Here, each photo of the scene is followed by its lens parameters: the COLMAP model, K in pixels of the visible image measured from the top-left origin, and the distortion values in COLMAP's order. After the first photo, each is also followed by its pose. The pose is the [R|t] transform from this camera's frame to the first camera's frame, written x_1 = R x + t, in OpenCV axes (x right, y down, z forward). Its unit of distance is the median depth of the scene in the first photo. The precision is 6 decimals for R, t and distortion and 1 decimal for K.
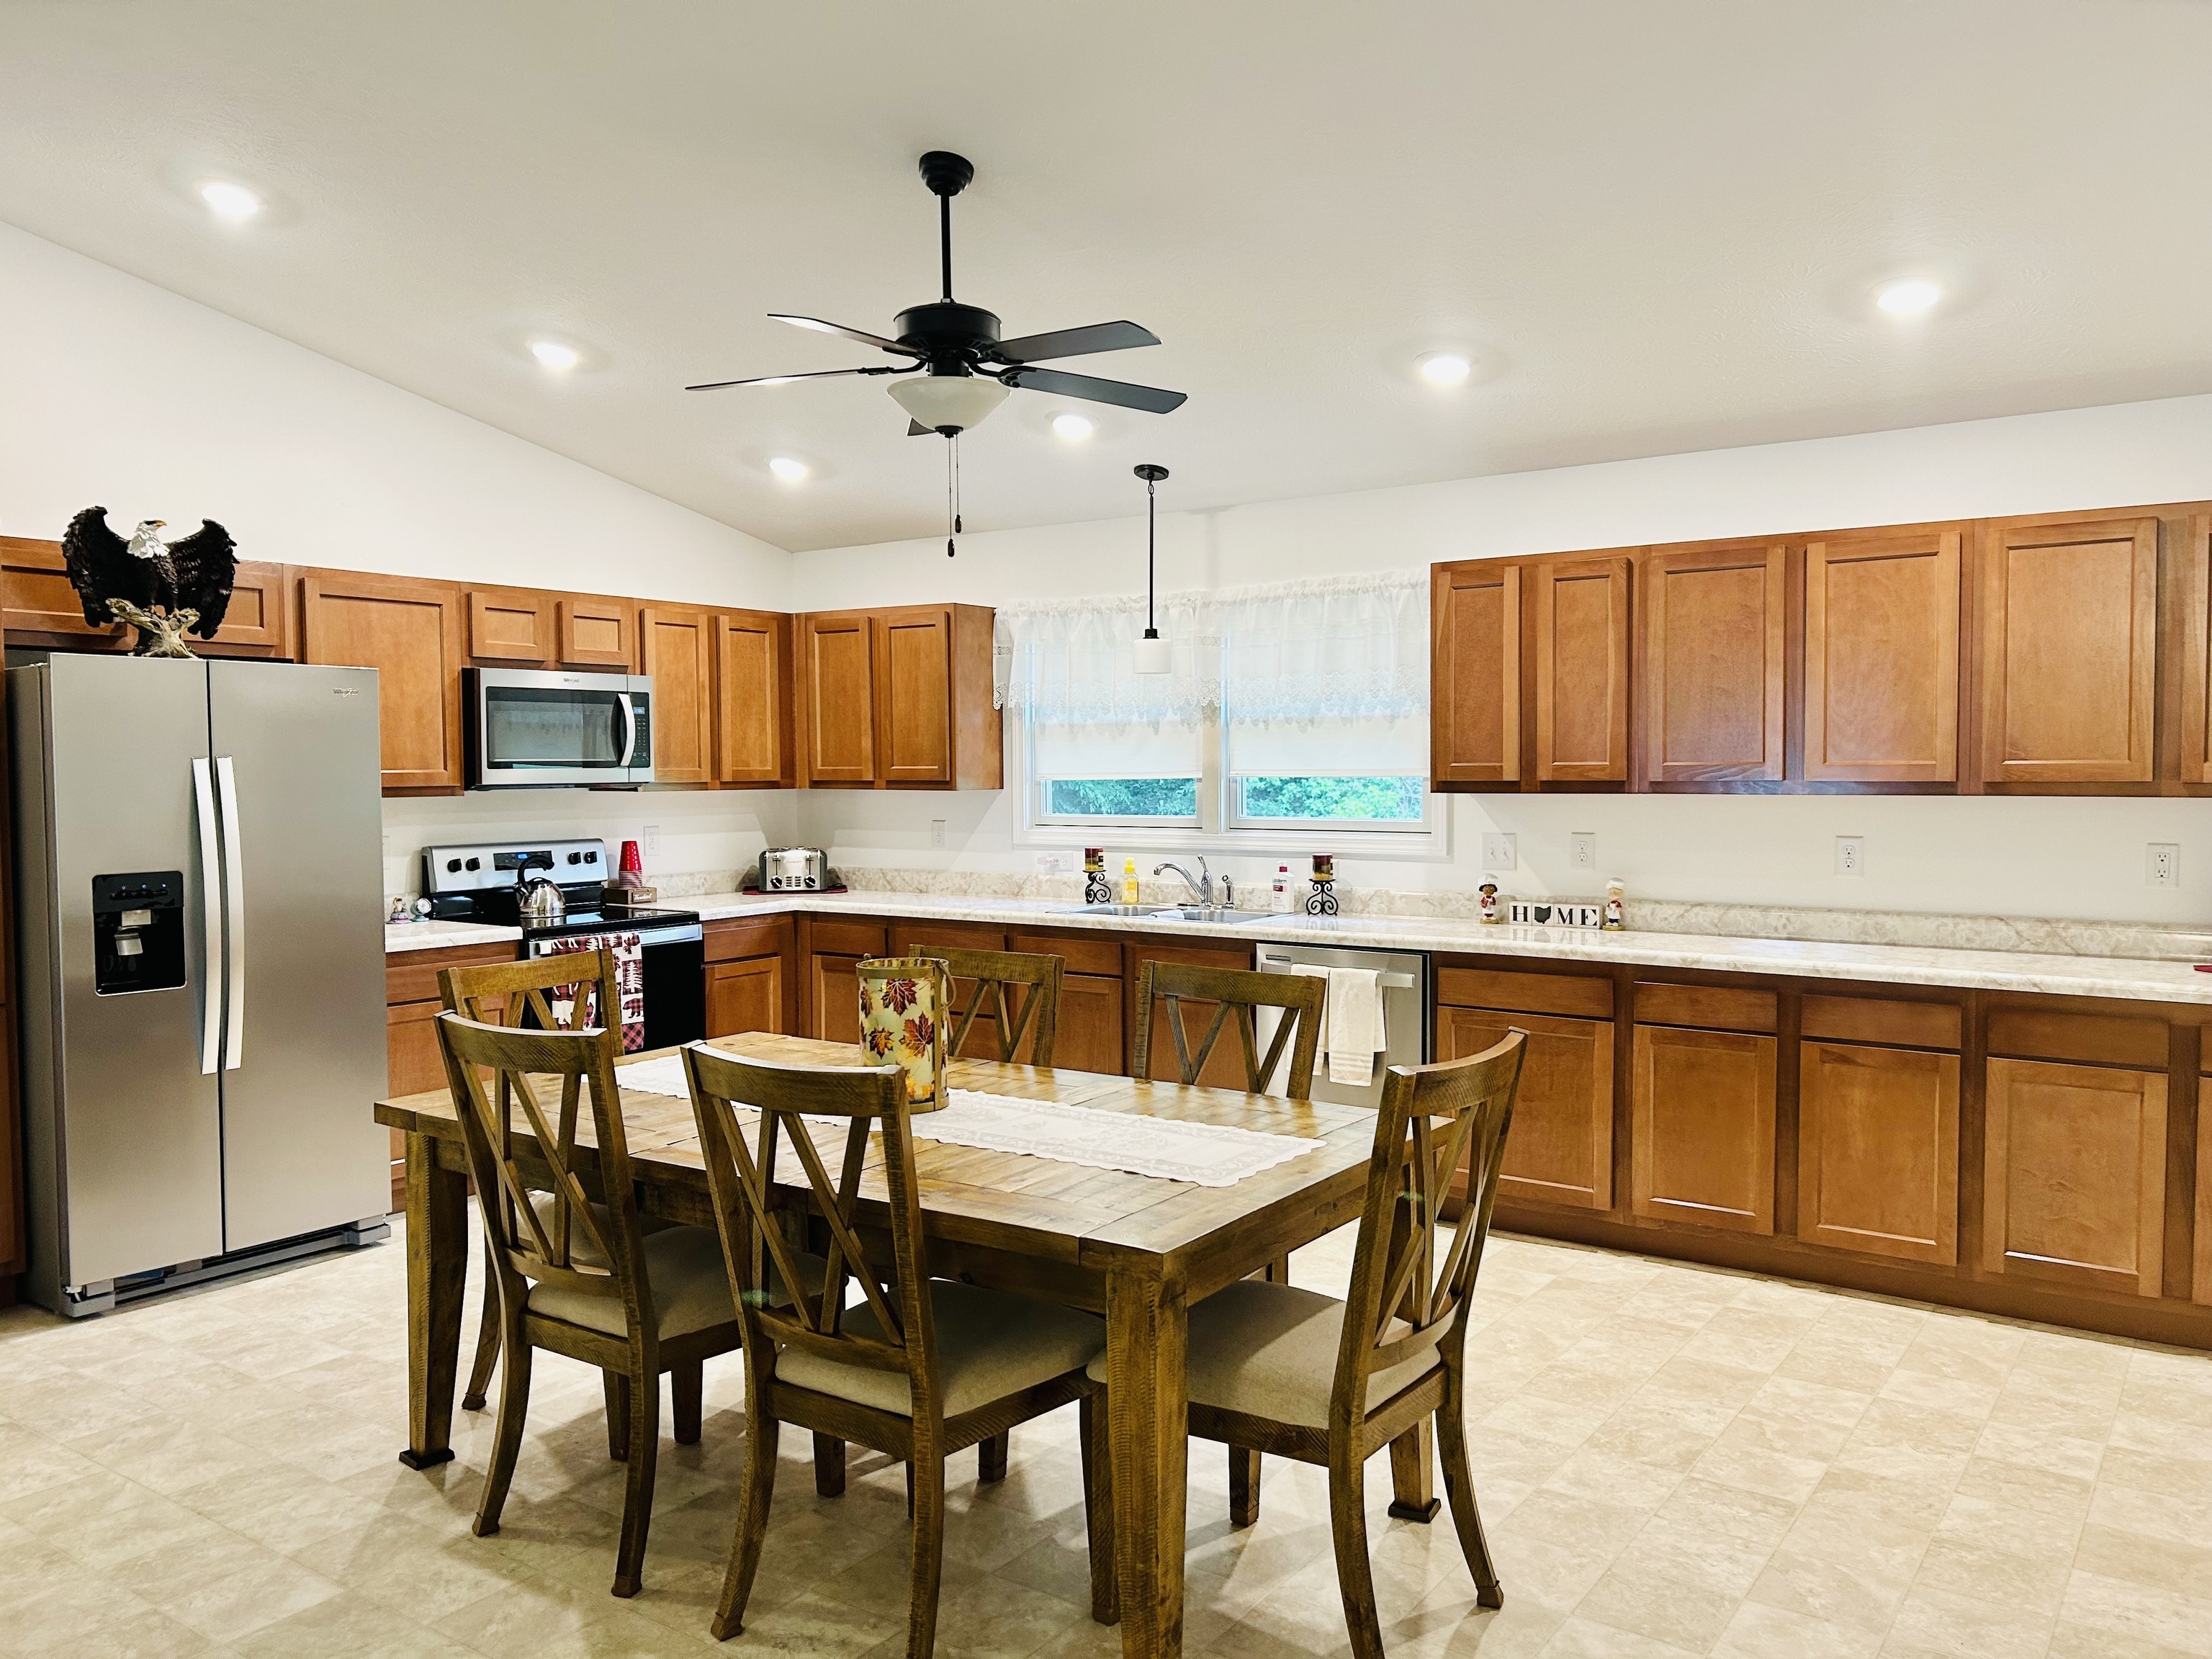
lens RADIAL K [[1651.6, 0, 1101.9], [0, 1651.6, 839.5], [0, 0, 1]] dist [0.065098, -0.082021]
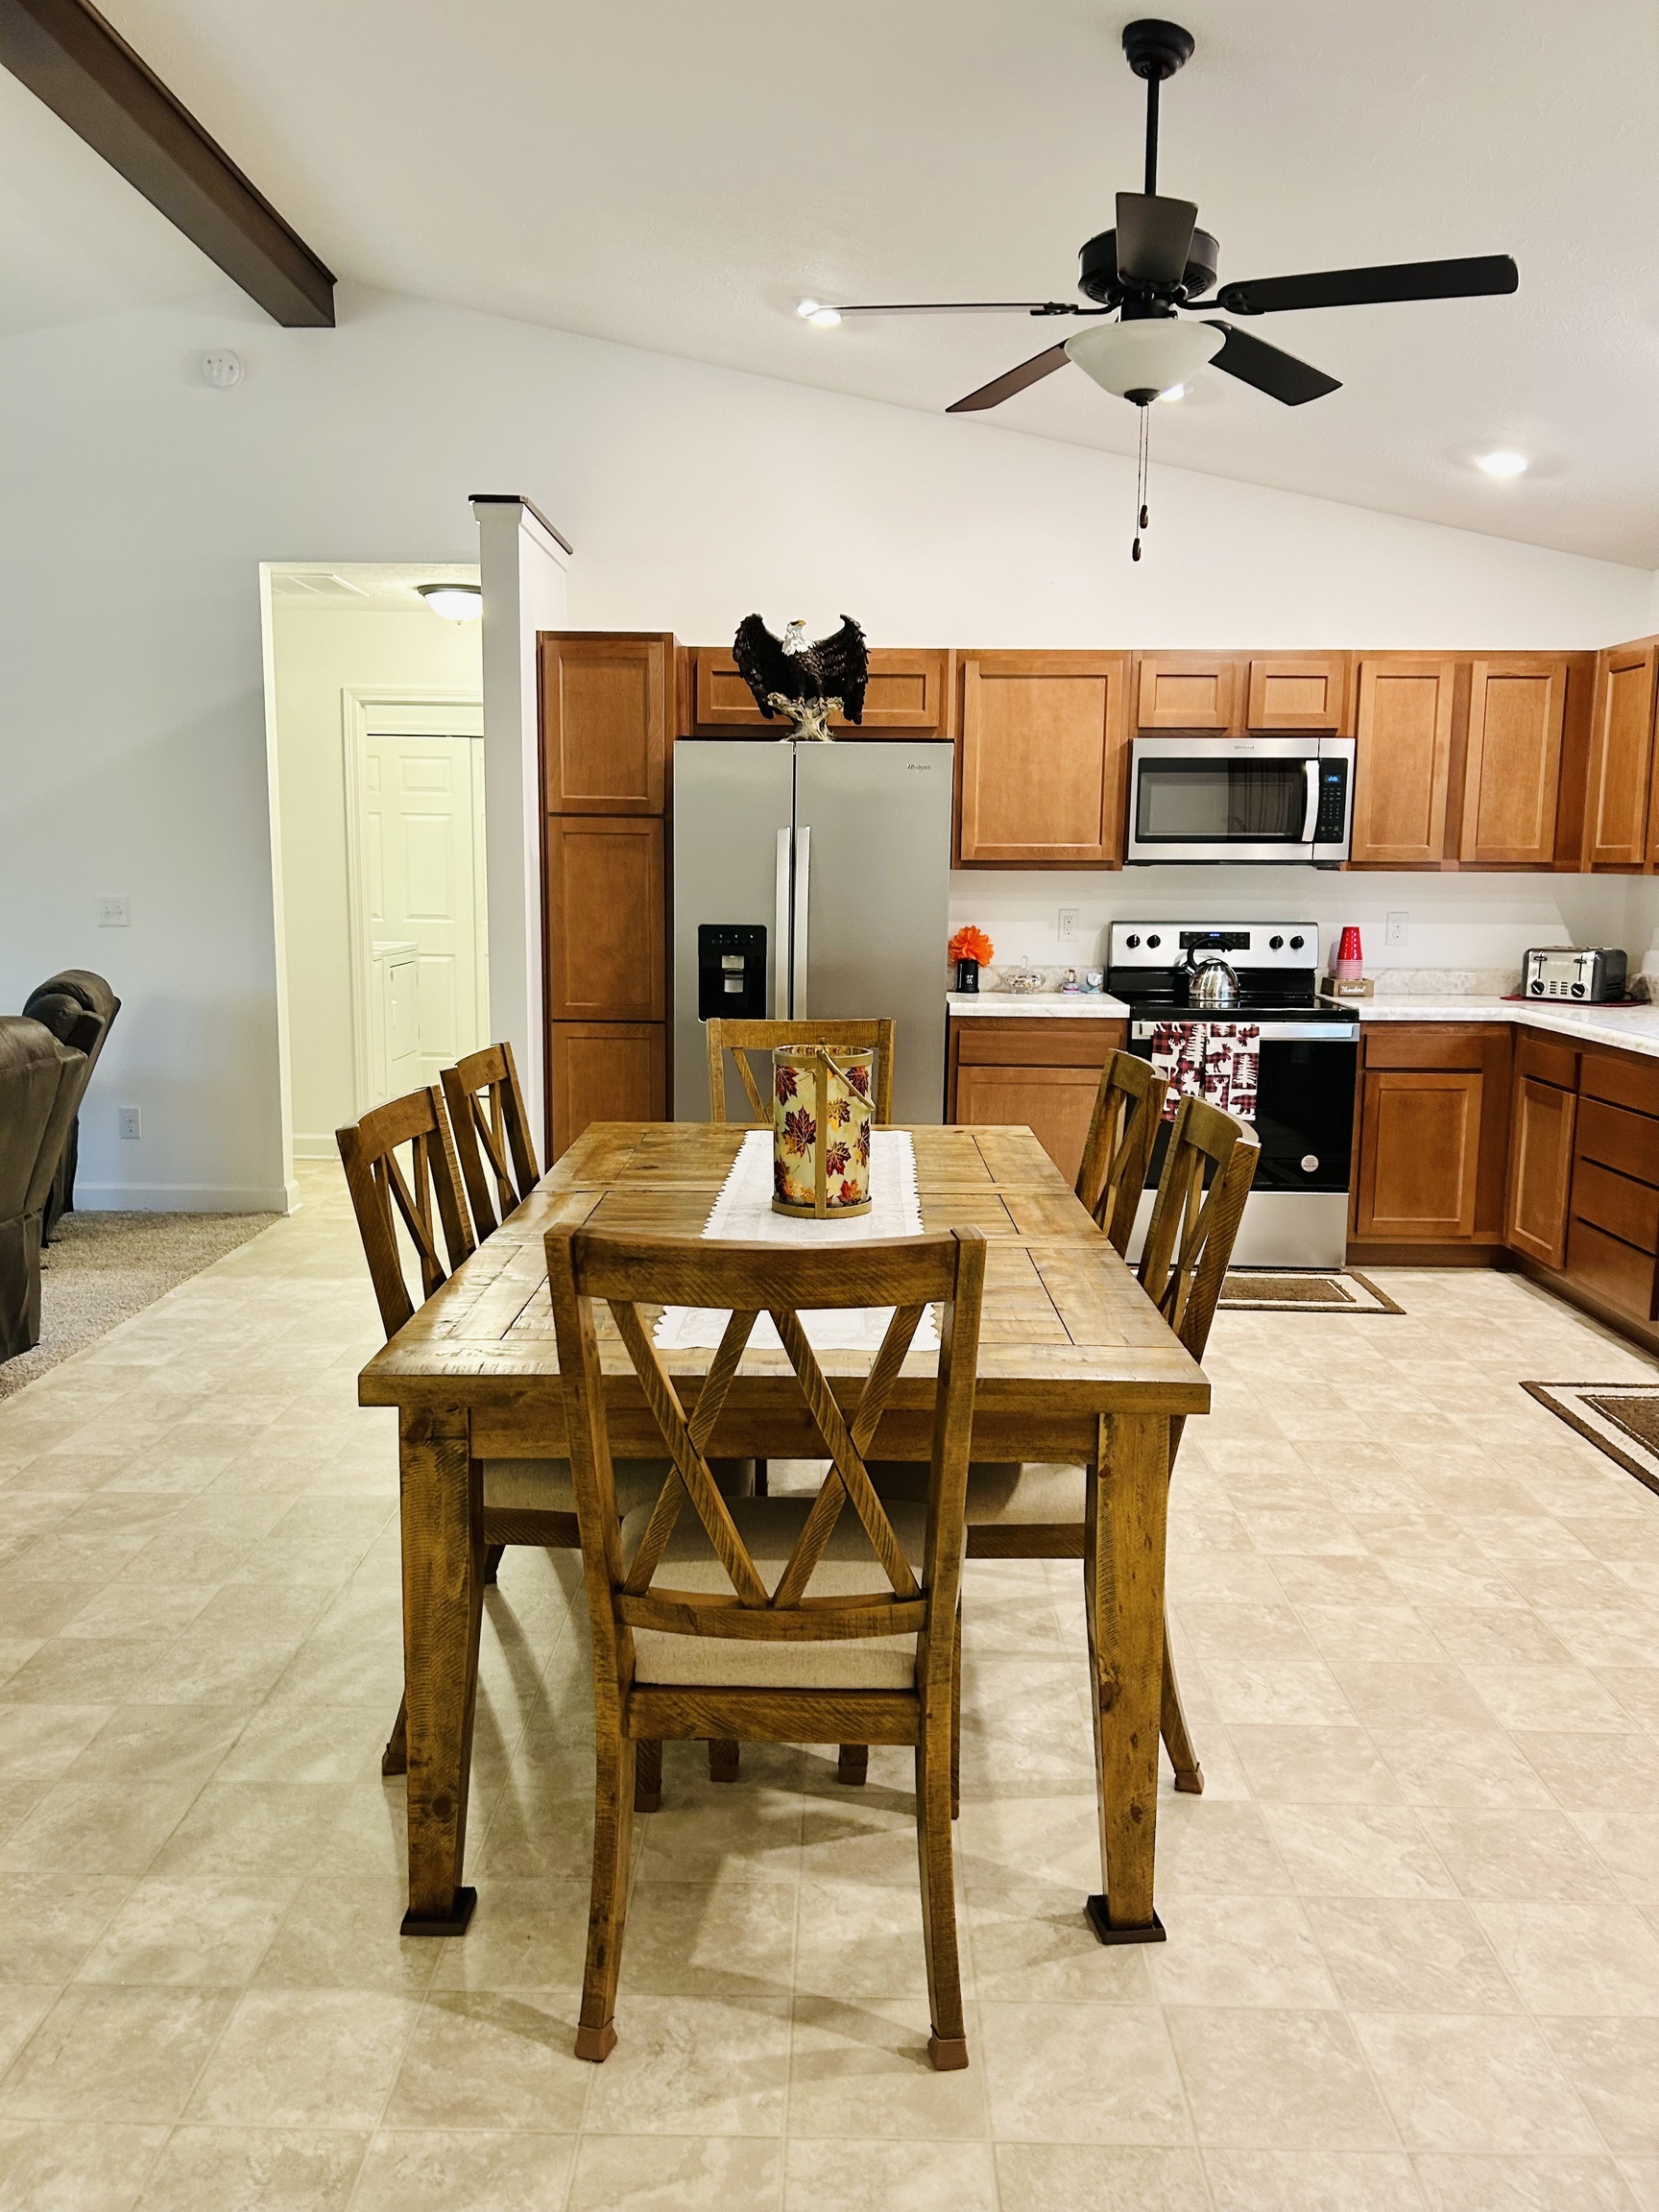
lens RADIAL K [[1651.6, 0, 813.8], [0, 1651.6, 1100.3], [0, 0, 1]] dist [0.065098, -0.082021]
pose [[0.560585, 0.132321, -0.817457, 0.358906], [-0.050218, 0.990766, 0.125936, -0.005891], [0.826573, -0.029547, 0.562054, 0.297557]]
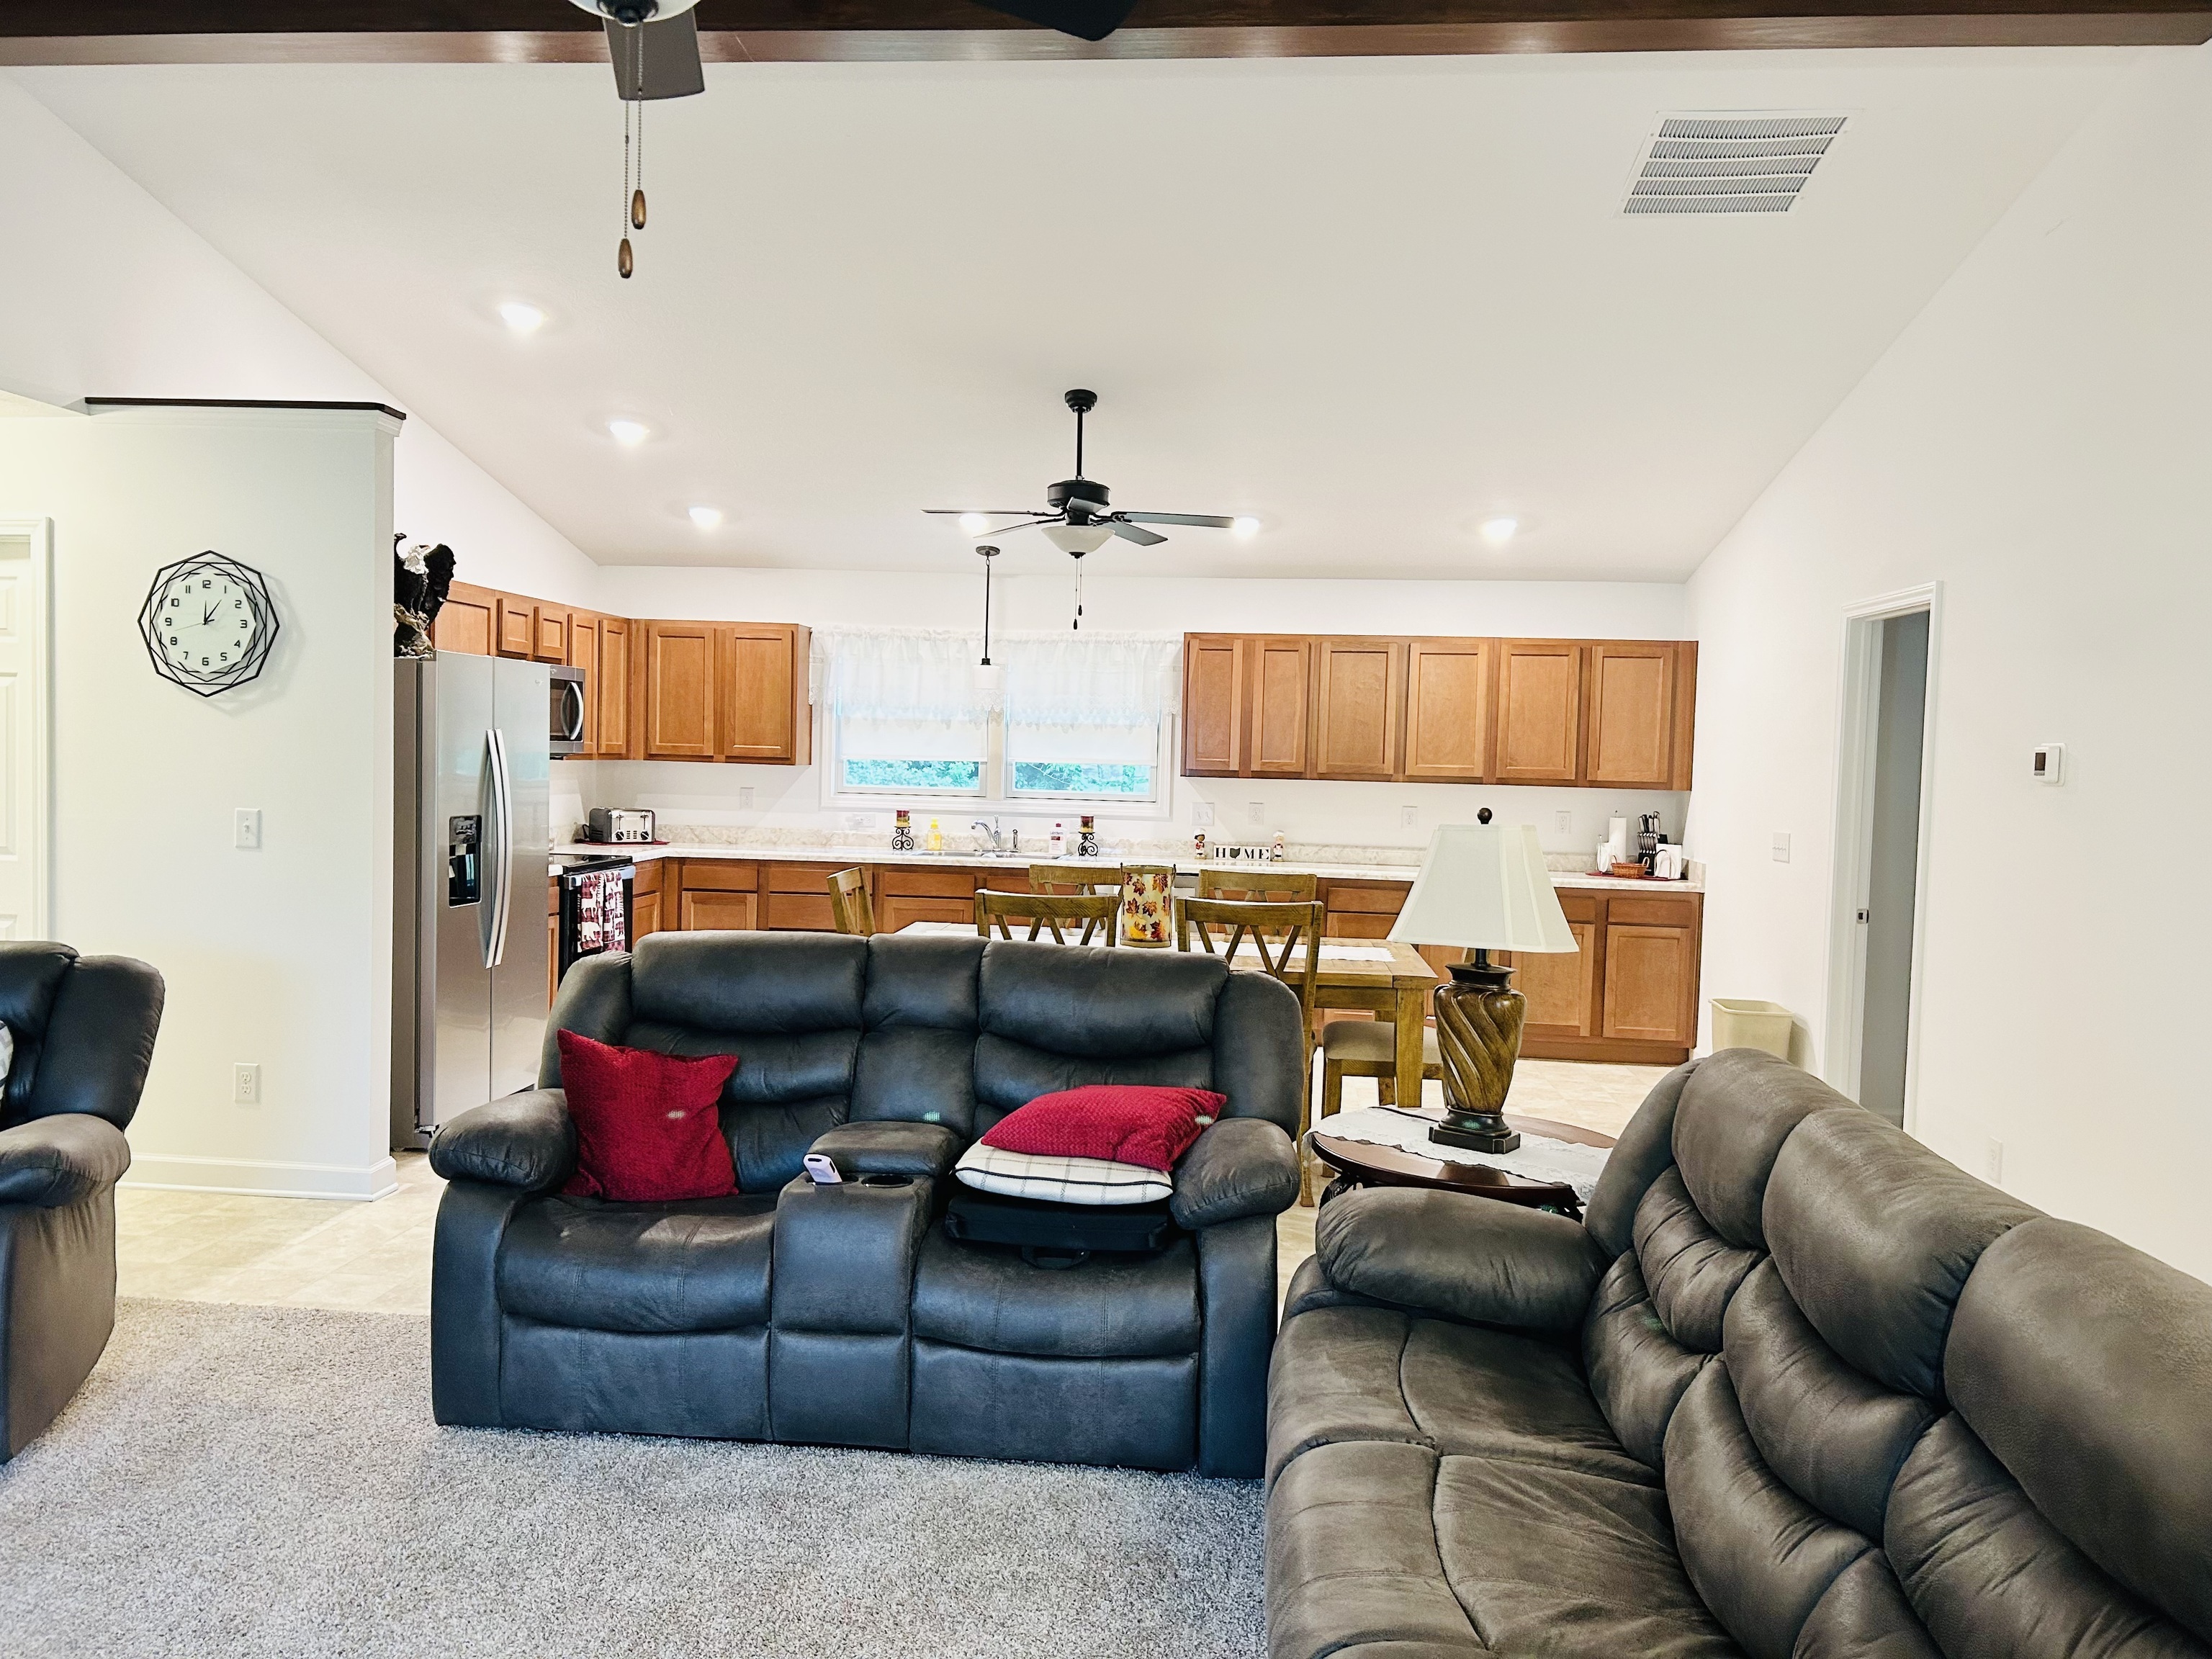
lens RADIAL K [[1651.6, 0, 1089.3], [0, 1651.6, 841.8], [0, 0, 1]] dist [0.065098, -0.082021]
pose [[0.867122, 0.001899, 0.498092, -0.642397], [-0.009277, 0.999881, 0.012338, 0.015174], [-0.498010, -0.015320, 0.867036, -0.319224]]
